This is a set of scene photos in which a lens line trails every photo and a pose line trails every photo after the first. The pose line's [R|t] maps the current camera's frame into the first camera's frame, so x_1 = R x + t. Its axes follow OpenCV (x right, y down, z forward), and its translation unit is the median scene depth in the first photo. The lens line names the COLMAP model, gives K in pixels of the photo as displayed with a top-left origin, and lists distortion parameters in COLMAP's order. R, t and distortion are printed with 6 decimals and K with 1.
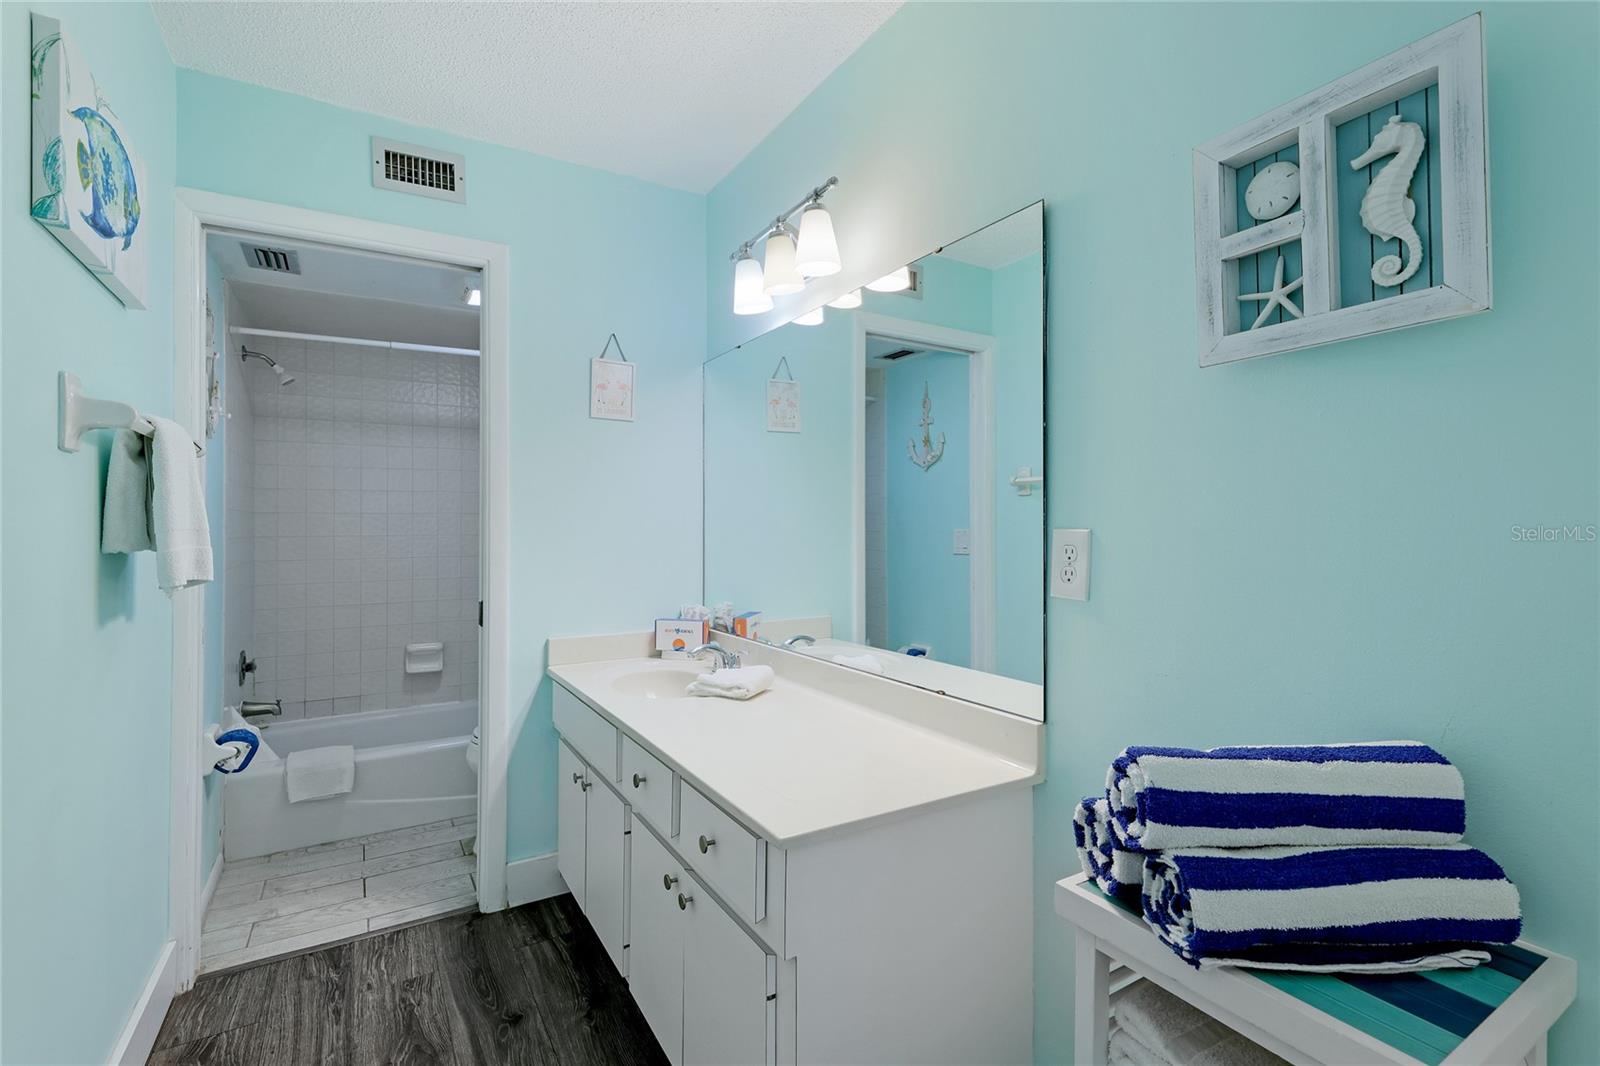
lens RADIAL K [[728.6, 0, 797.7], [0, 728.6, 526.3], [0, 0, 1]] dist [0.001338, 0.000348]
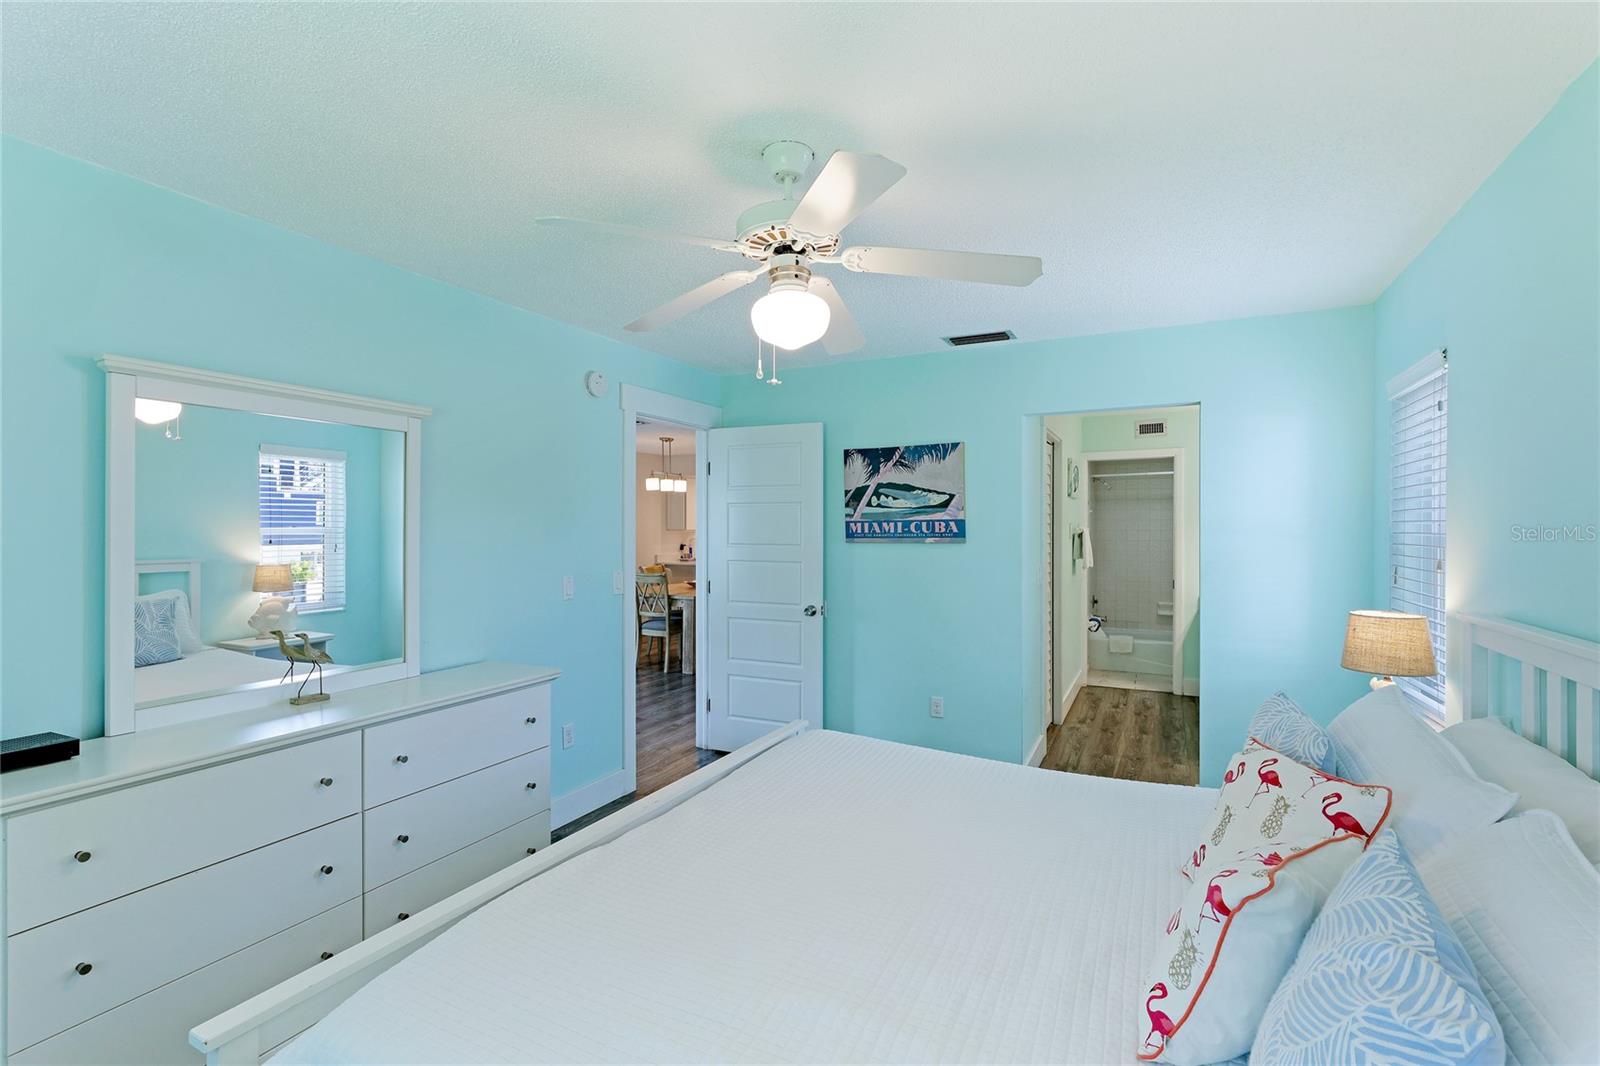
lens RADIAL K [[728.6, 0, 797.7], [0, 728.6, 526.3], [0, 0, 1]] dist [0.001338, 0.000348]
pose [[0.532648, 0.002624, -0.846333, 1.120789], [0.000680, 0.999994, 0.003529, -0.107777], [0.846336, -0.002455, 0.532643, -1.636526]]
